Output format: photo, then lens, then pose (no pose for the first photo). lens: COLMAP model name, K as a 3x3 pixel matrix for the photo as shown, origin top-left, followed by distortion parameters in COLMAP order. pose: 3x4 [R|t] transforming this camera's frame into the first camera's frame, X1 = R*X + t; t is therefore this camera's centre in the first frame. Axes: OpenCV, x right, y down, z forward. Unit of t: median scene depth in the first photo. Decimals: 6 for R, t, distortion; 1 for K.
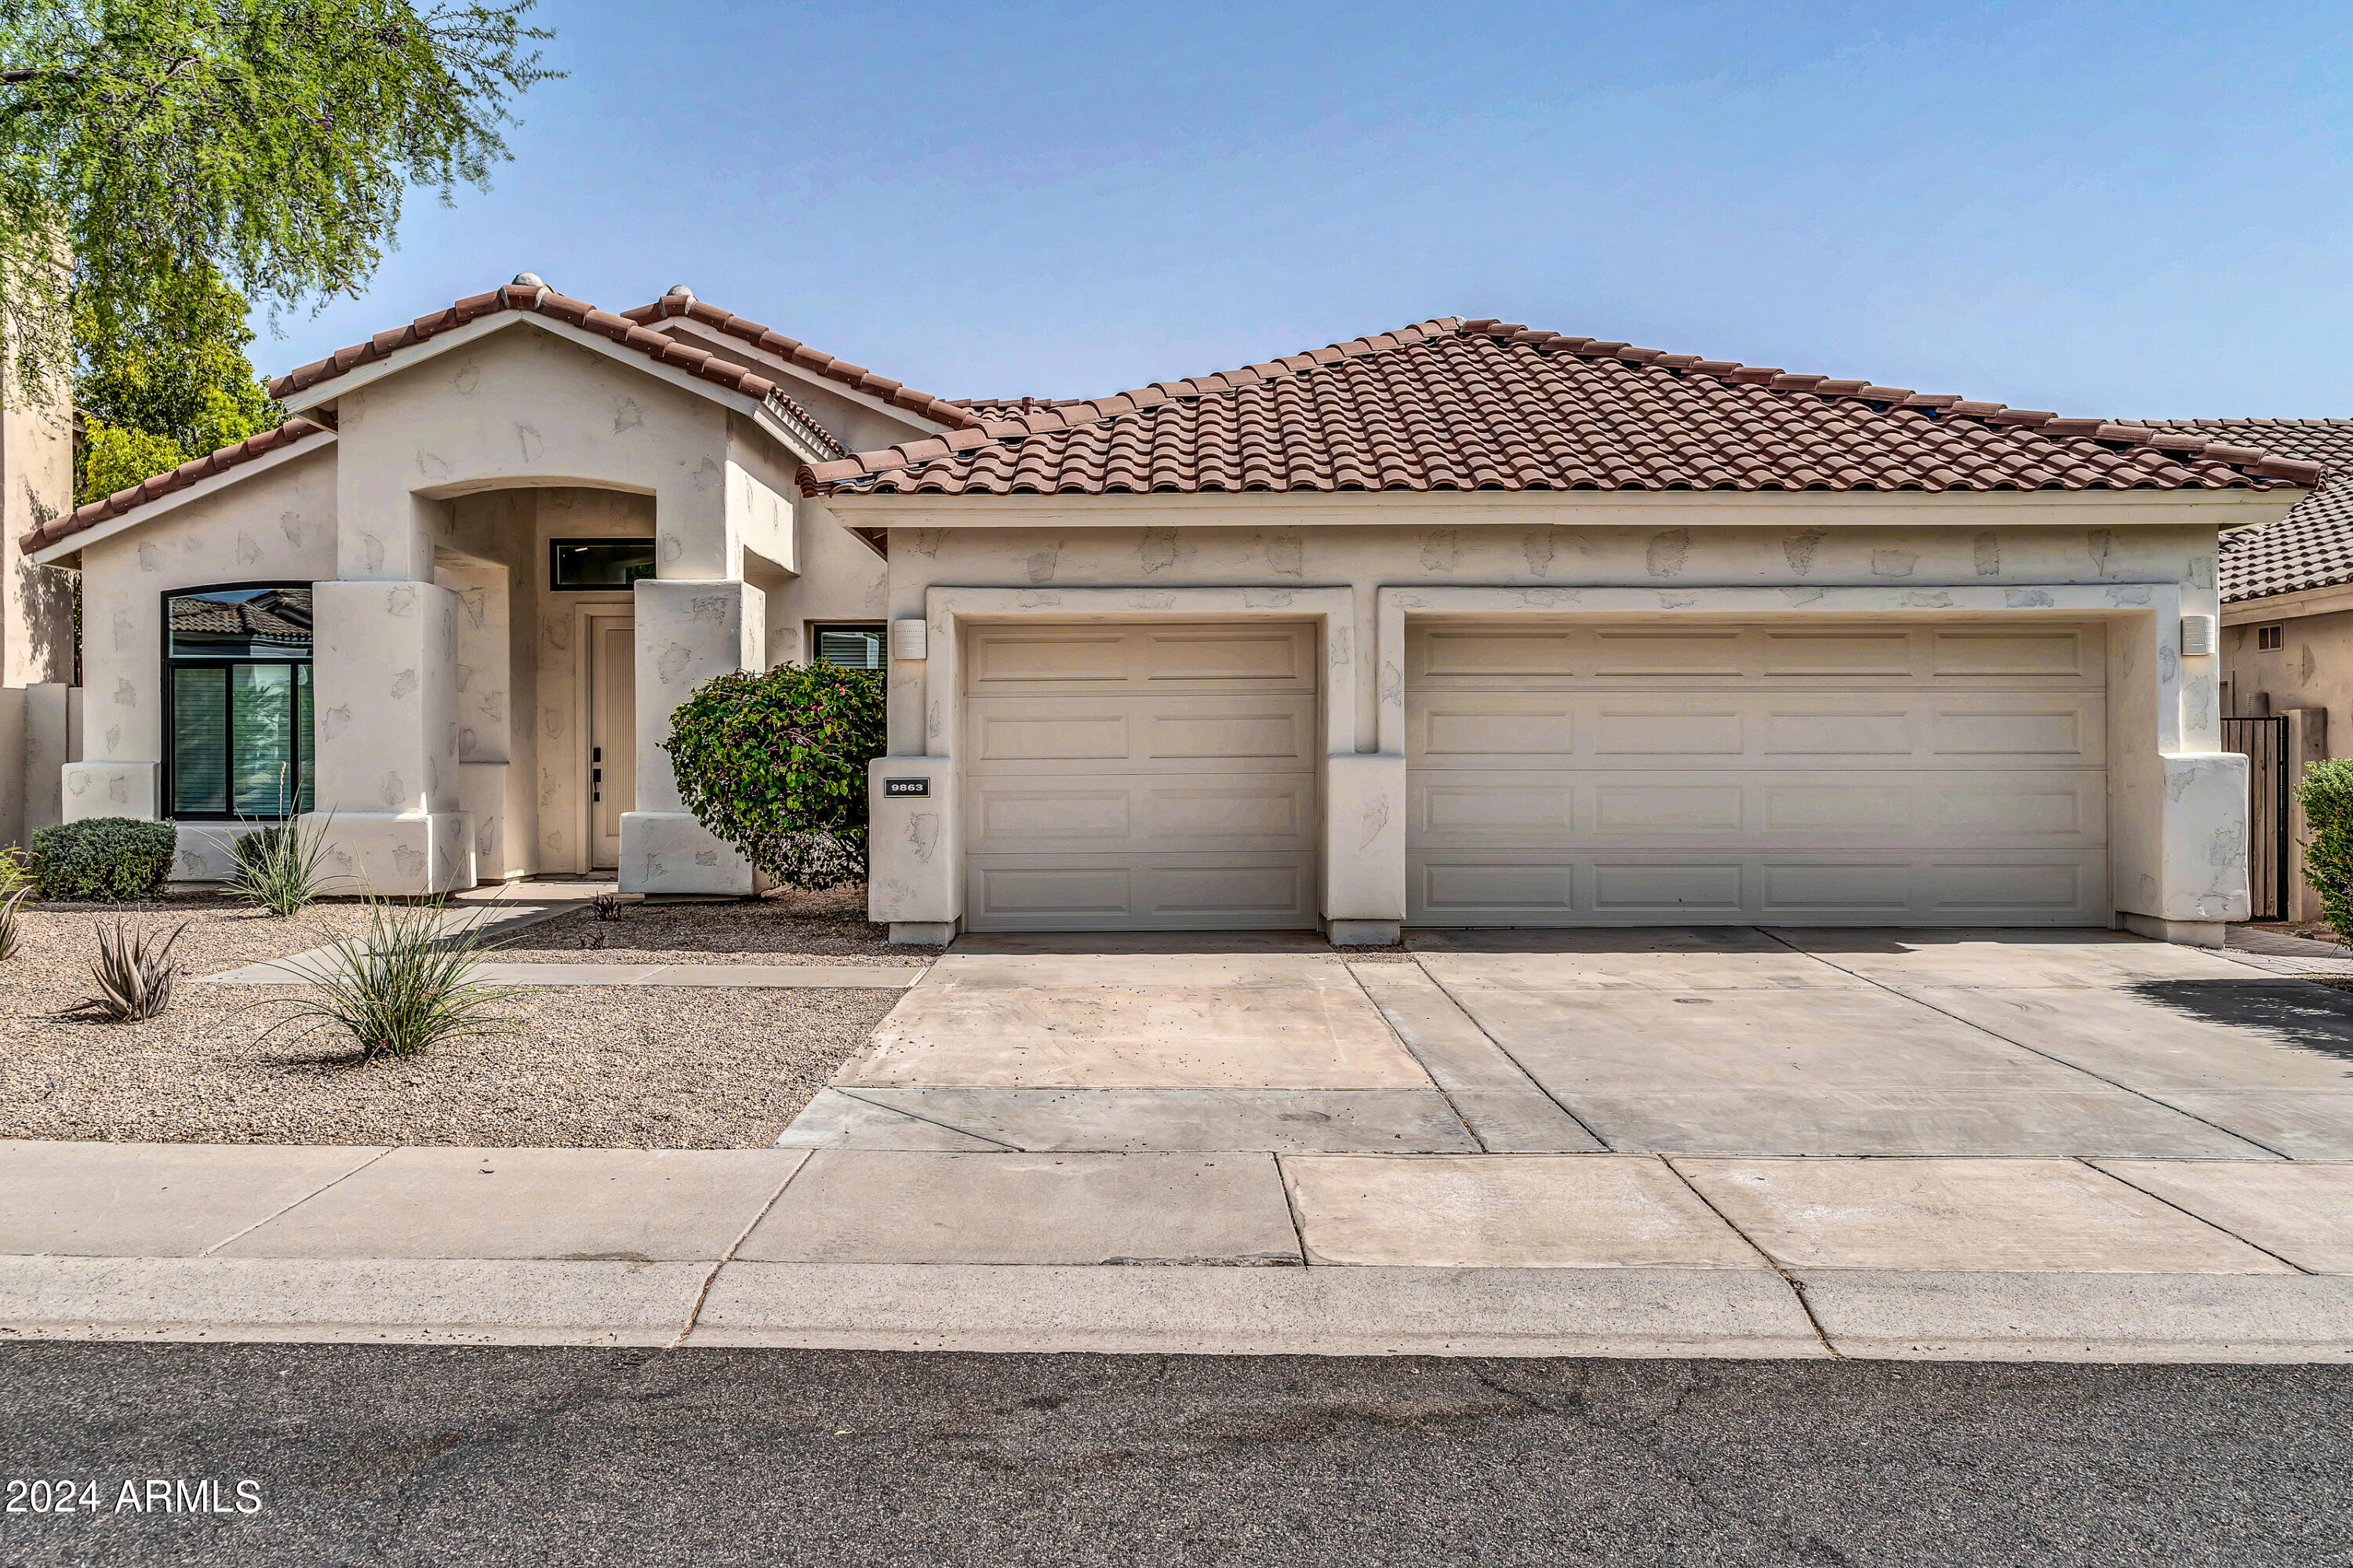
lens RADIAL K [[2033.5, 0, 1164.8], [0, 2033.5, 779.6], [0, 0, 1]] dist [0.018289, 0.006699]
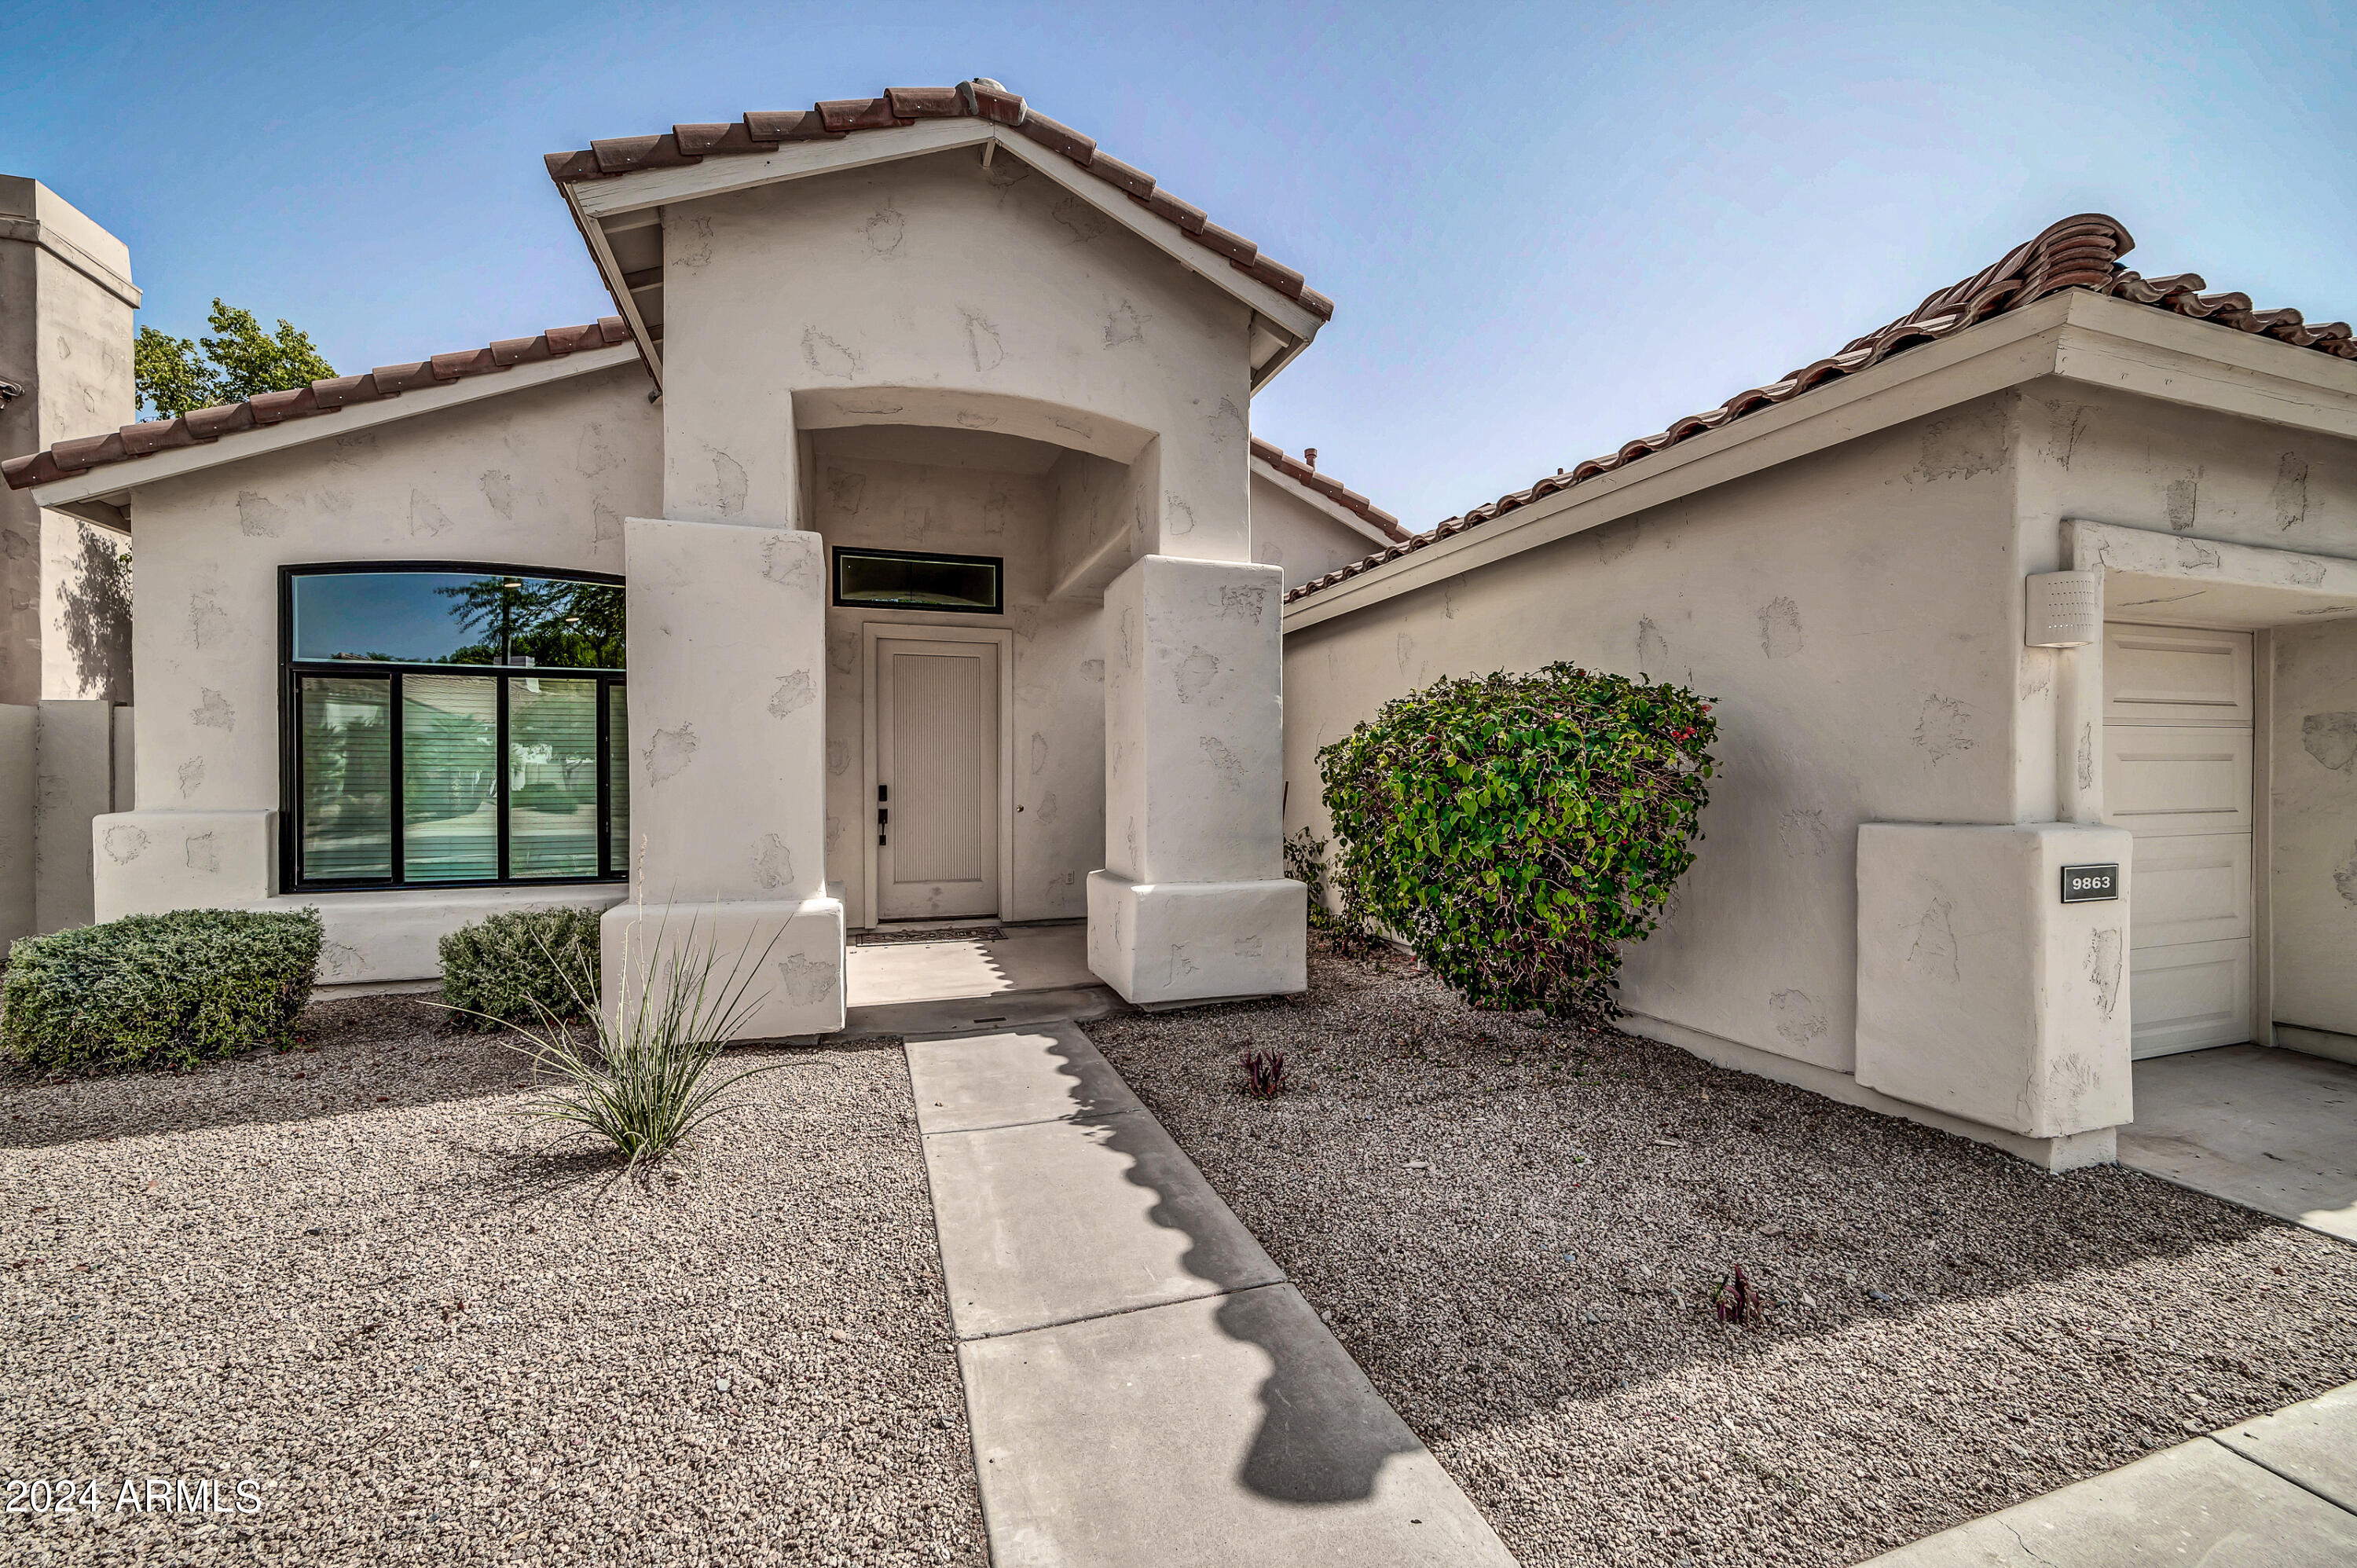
lens RADIAL K [[952.4, 0, 1186.8], [0, 952.4, 788.6], [0, 0, 1]] dist [-0.000604, -0.000212]
pose [[0.943567, -0.003292, 0.331165, -0.358996], [0.002868, 0.999994, 0.001768, -0.018228], [-0.331169, -0.000719, 0.943571, 0.692487]]
